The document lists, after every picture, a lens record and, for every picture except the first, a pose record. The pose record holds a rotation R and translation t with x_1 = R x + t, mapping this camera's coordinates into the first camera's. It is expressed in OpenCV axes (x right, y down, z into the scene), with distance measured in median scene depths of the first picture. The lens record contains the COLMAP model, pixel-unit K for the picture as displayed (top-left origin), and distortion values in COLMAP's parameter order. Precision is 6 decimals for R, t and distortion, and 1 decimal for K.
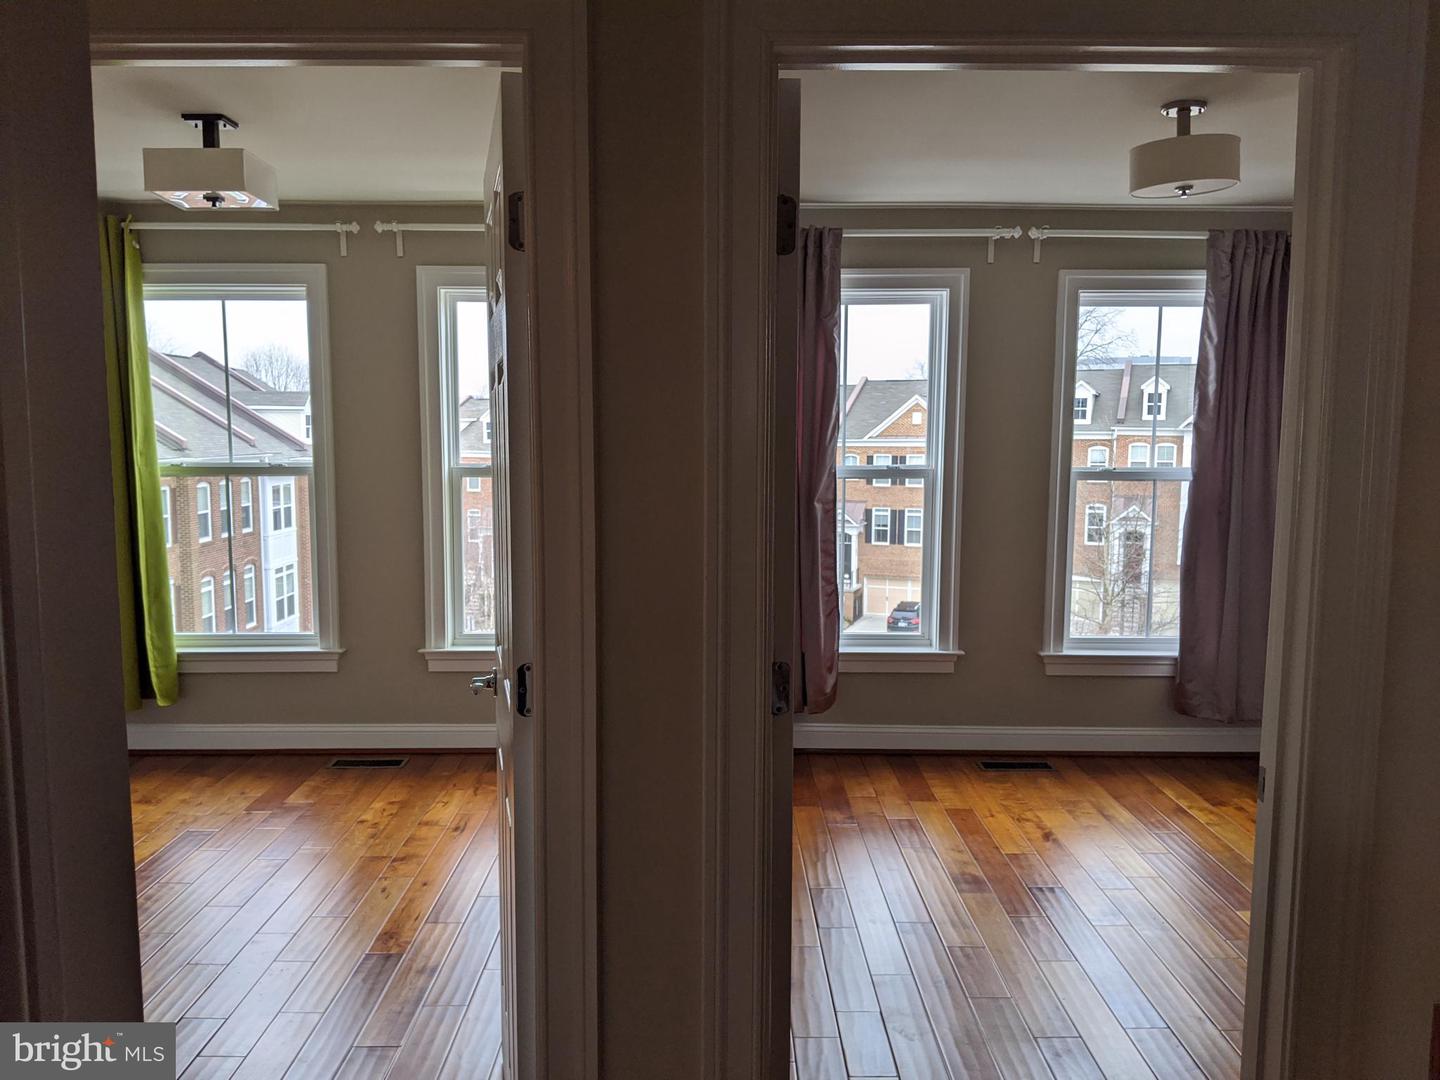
lens RADIAL K [[1164.1, 0, 716.2], [0, 1164.1, 541.6], [0, 0, 1]] dist [0.082555, -0.149415]
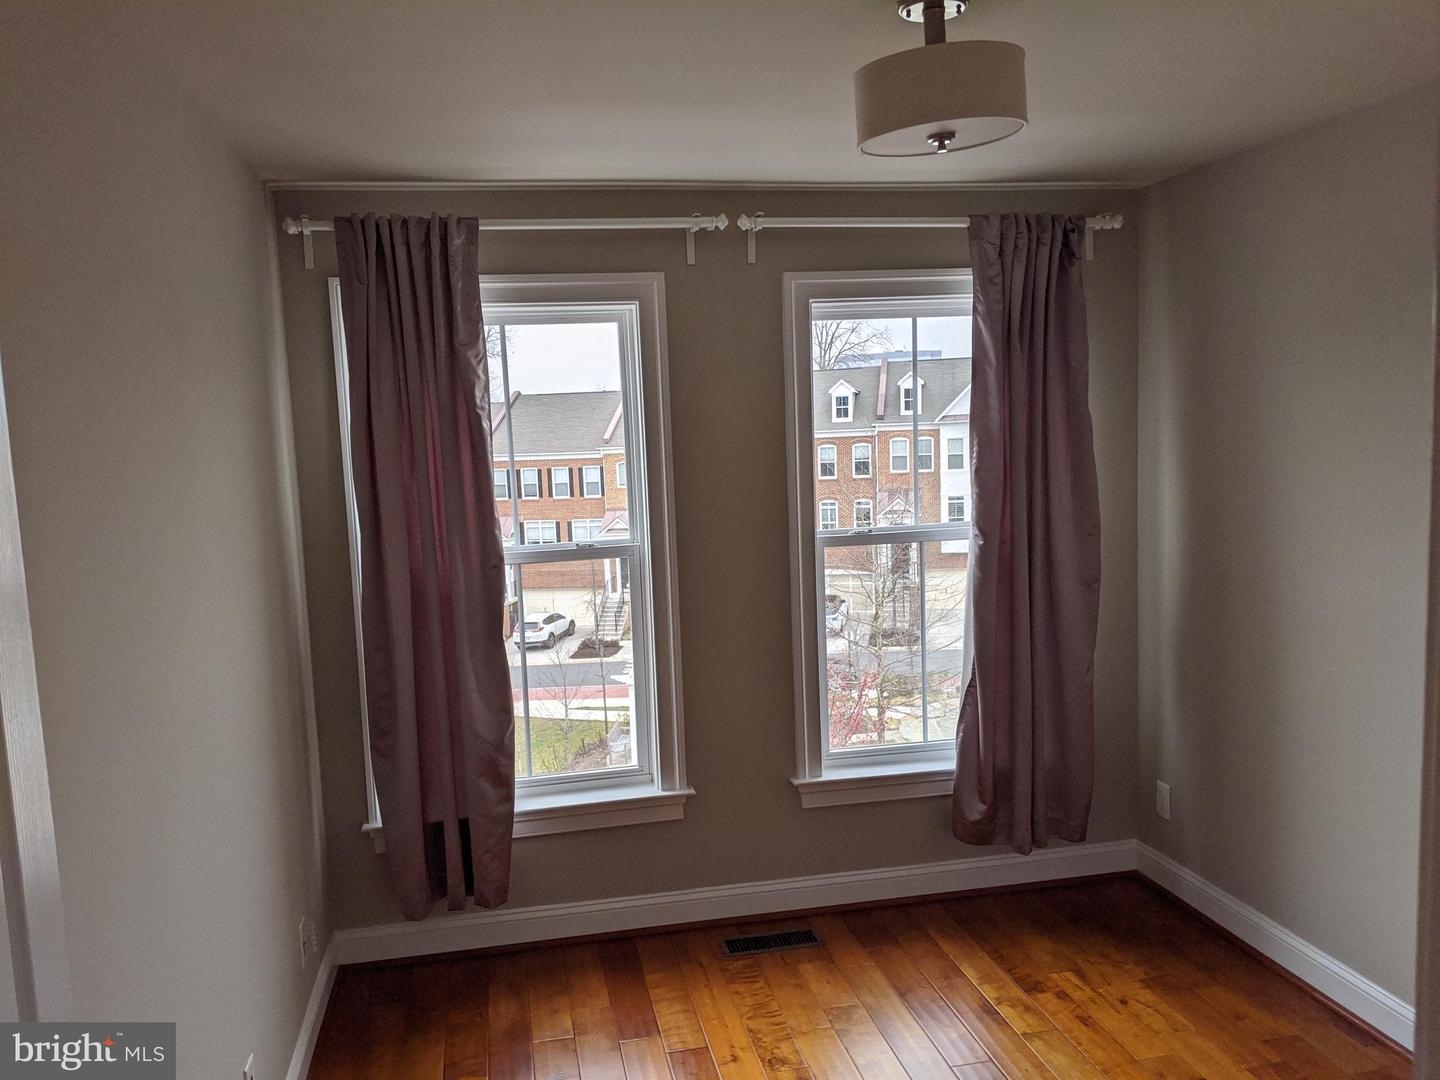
lens RADIAL K [[1164.1, 0, 716.2], [0, 1164.1, 541.6], [0, 0, 1]] dist [0.082555, -0.149415]
pose [[0.980864, -0.064584, 0.183671, 0.104893], [0.065259, 0.997866, 0.002375, -0.066224], [-0.183433, 0.009656, 0.982985, 0.283710]]
